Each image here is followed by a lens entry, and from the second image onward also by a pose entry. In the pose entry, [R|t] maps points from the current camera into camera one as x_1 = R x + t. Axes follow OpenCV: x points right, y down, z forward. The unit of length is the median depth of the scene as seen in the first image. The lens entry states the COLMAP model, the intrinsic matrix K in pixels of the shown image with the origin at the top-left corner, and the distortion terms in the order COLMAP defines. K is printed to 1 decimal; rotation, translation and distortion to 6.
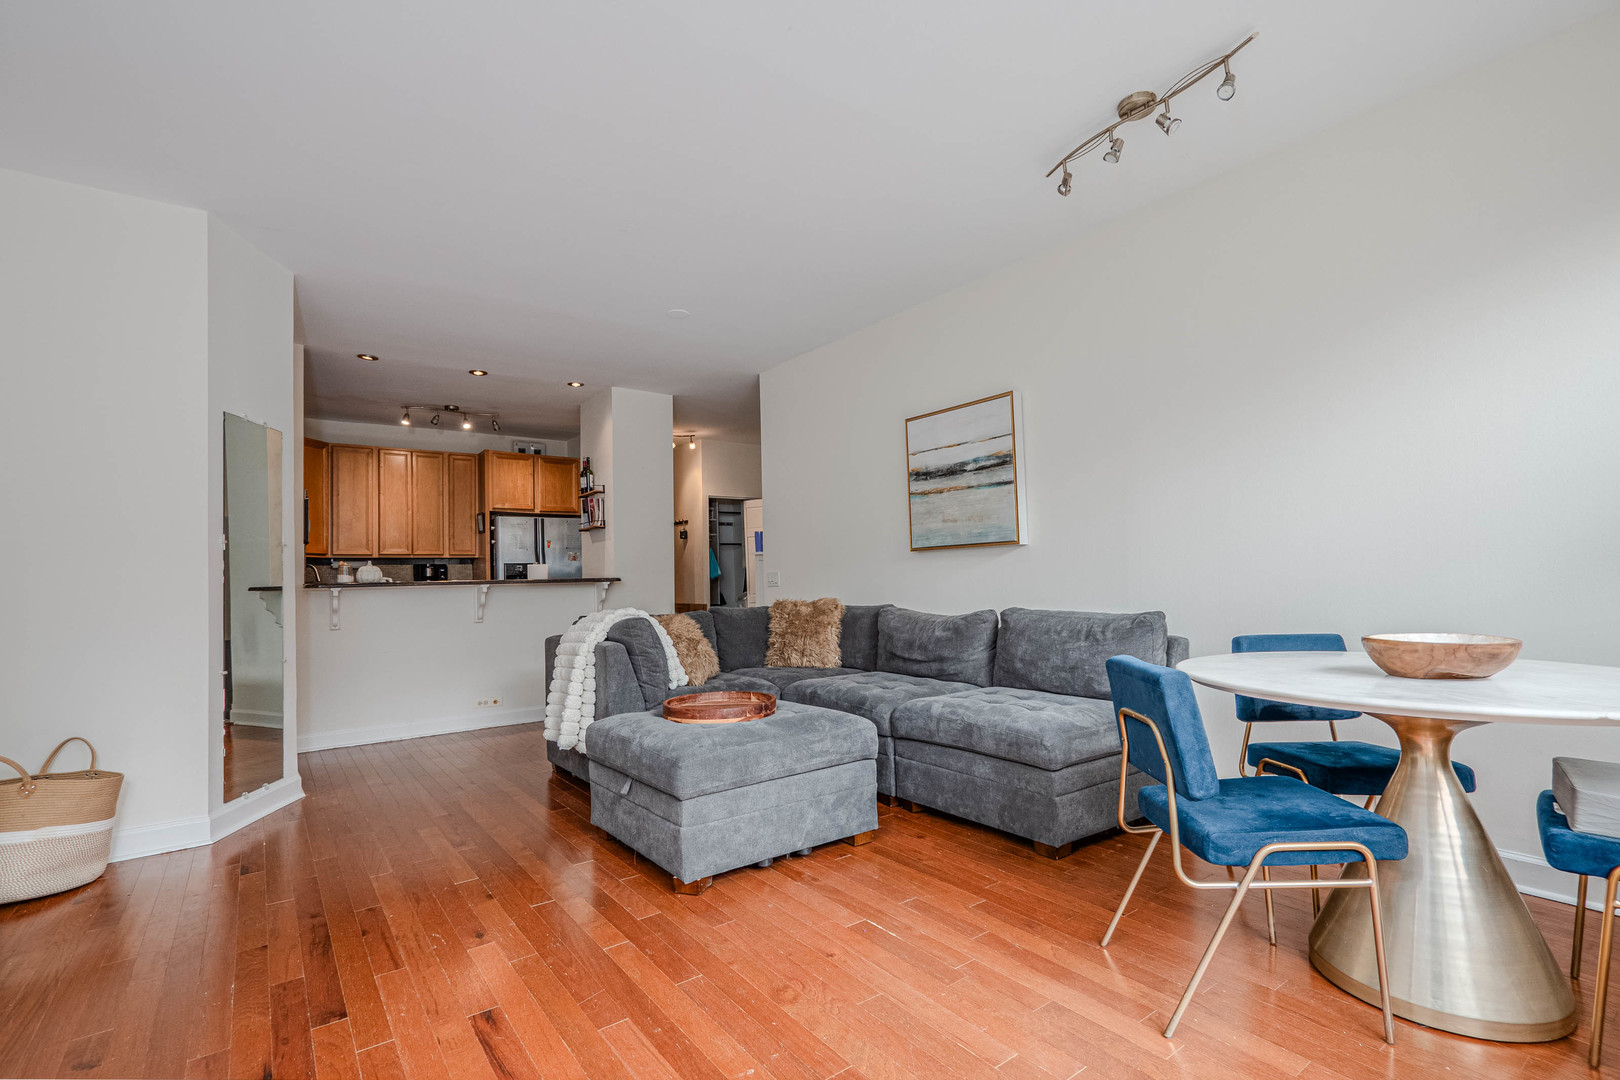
lens RADIAL K [[752.8, 0, 803.3], [0, 752.8, 548.3], [0, 0, 1]] dist [0.002805, 0.000372]
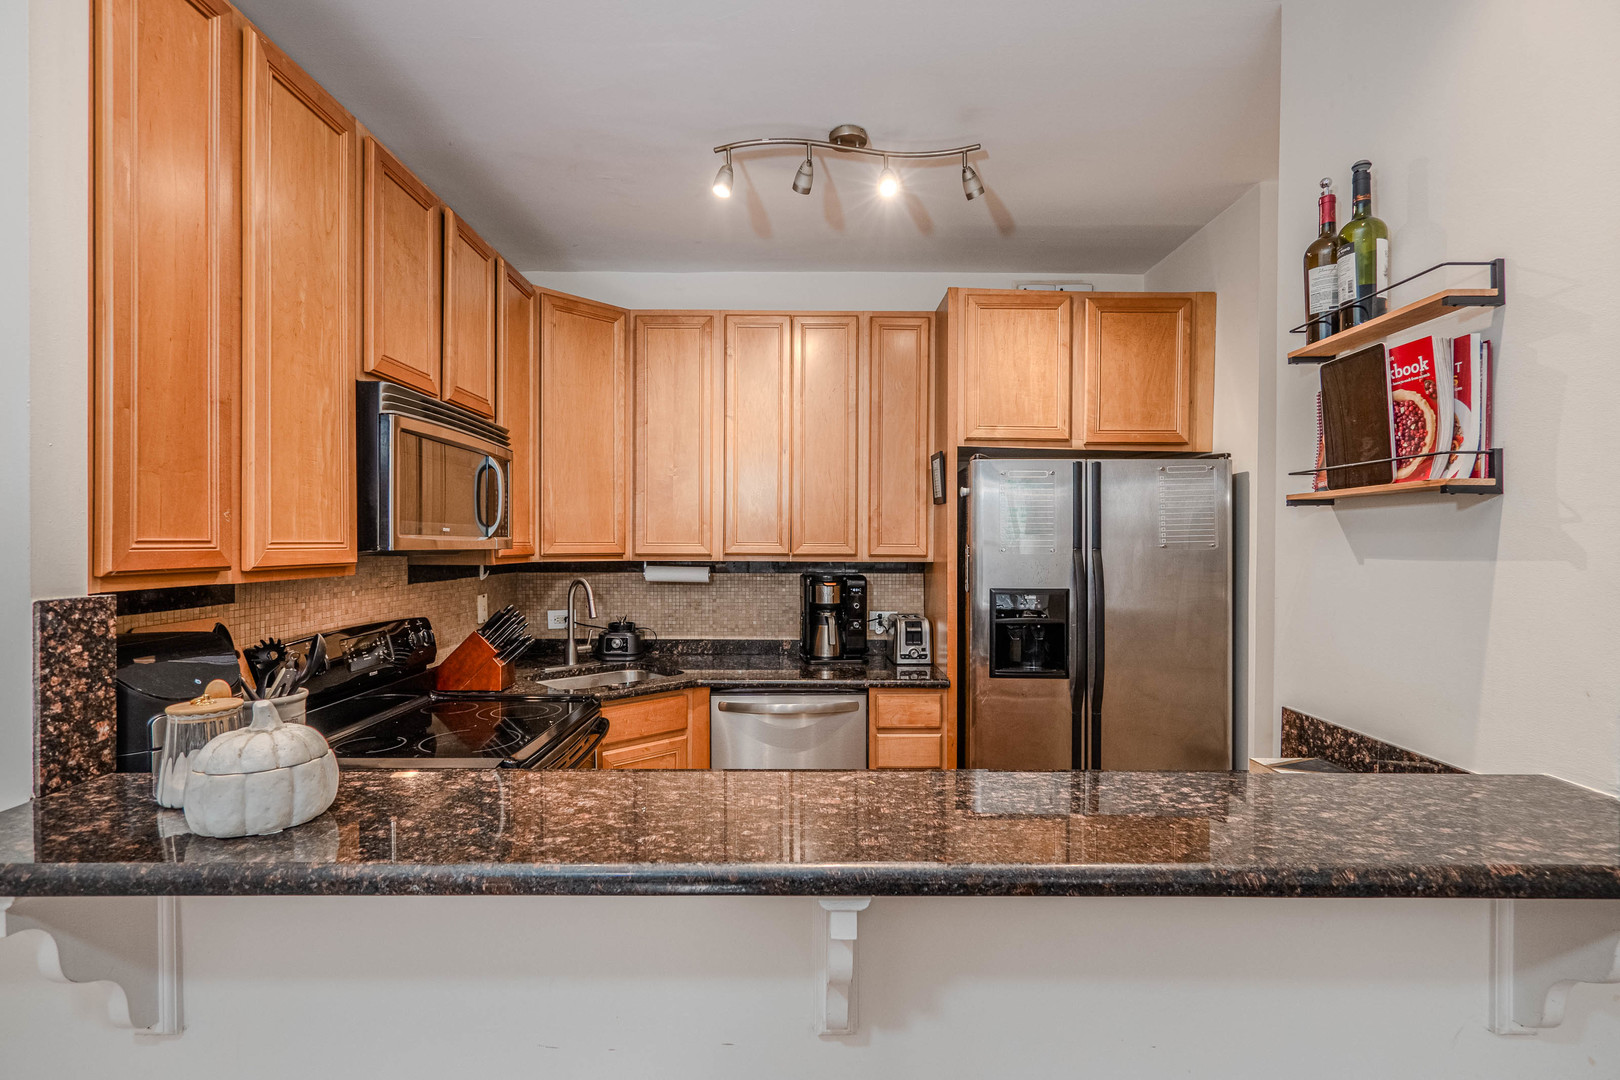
lens RADIAL K [[752.8, 0, 803.3], [0, 752.8, 548.3], [0, 0, 1]] dist [0.002805, 0.000372]
pose [[0.804159, 0.034608, -0.593405, -0.248055], [0.000883, 0.998233, 0.059415, -0.020639], [0.594413, -0.048304, 0.802708, 0.638065]]
